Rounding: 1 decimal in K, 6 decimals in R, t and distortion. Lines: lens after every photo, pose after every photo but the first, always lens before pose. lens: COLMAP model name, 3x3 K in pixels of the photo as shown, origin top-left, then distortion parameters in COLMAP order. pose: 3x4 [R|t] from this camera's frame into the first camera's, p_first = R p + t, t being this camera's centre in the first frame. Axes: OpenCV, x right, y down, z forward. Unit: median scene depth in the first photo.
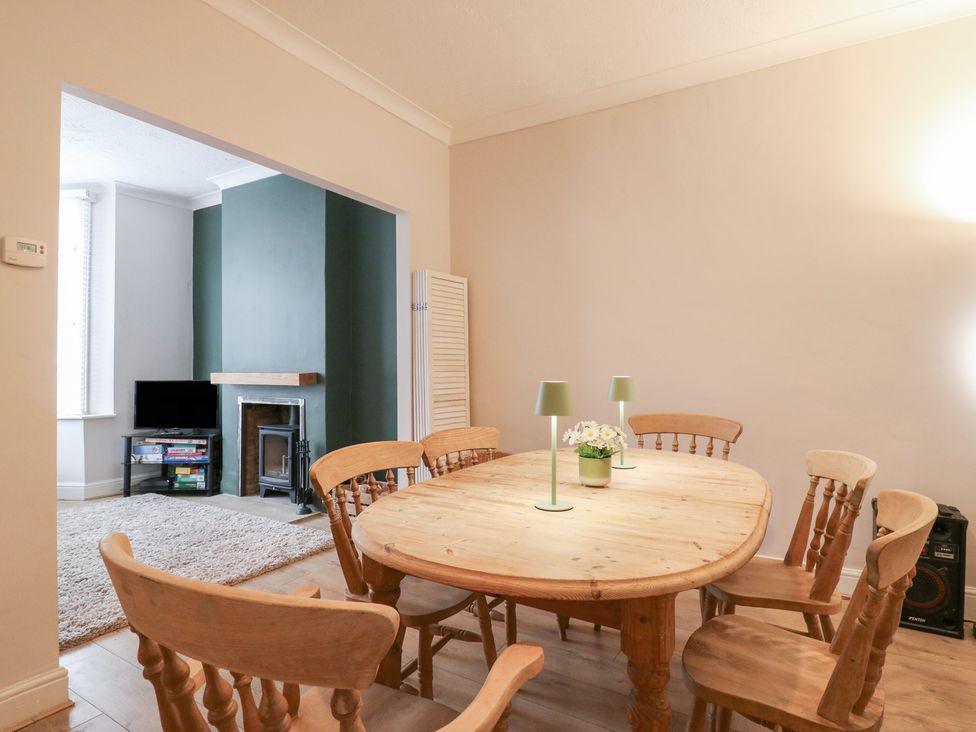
lens RADIAL K [[514.5, 0, 495.3], [0, 514.5, 357.6], [0, 0, 1]] dist [0.005851, -0.017234]
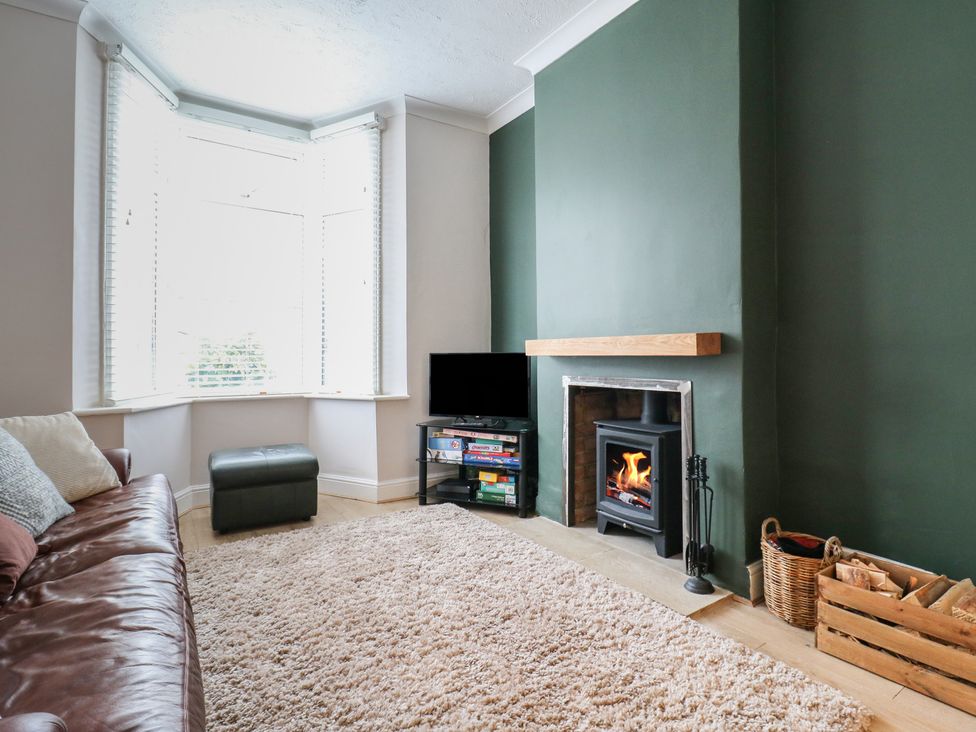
lens RADIAL K [[508.3, 0, 495.1], [0, 508.3, 355.0], [0, 0, 1]] dist [0.002462, -0.015542]
pose [[0.899041, 0.001016, -0.437864, -0.284549], [0.007154, 0.999830, 0.017009, 0.036570], [0.437807, -0.018424, 0.898880, 0.363934]]
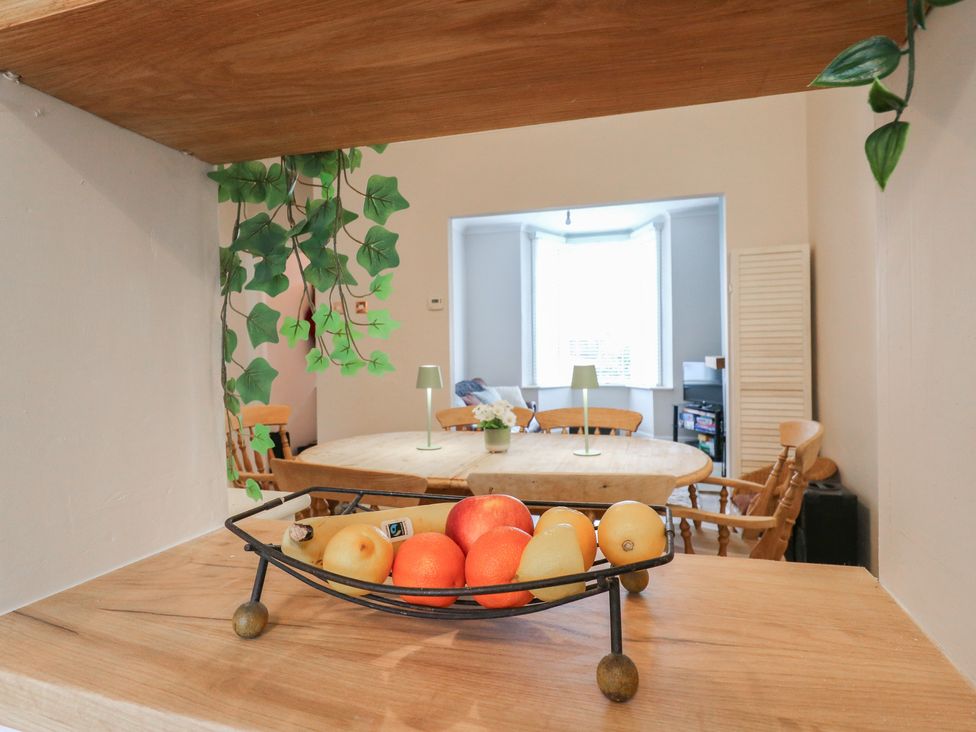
lens RADIAL K [[557.8, 0, 493.8], [0, 557.8, 356.9], [0, 0, 1]] dist [0.003922, -0.013372]
pose [[0.227386, 0.005512, -0.973789, 0.554368], [0.028573, 0.999516, 0.012329, 0.000626], [0.973386, -0.030627, 0.227118, 0.232690]]
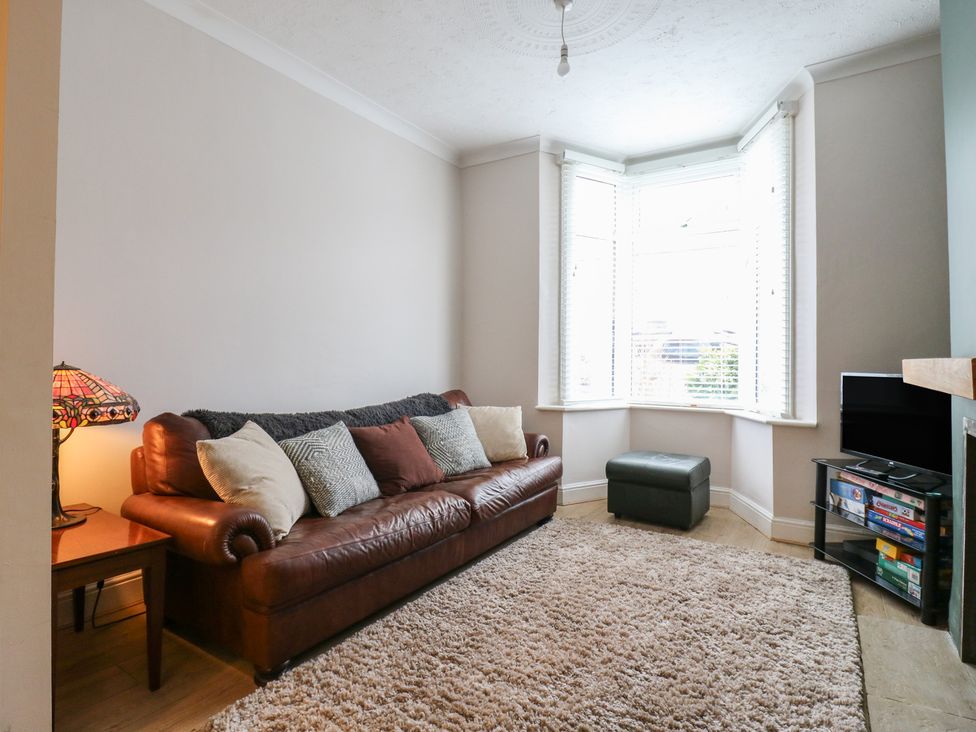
lens RADIAL K [[514.5, 0, 495.3], [0, 514.5, 357.6], [0, 0, 1]] dist [0.005851, -0.017234]
pose [[-0.040428, -0.003349, -0.999177, -0.074401], [0.011780, 0.999923, -0.003829, 0.025017], [0.999113, -0.011925, -0.040386, 0.627695]]
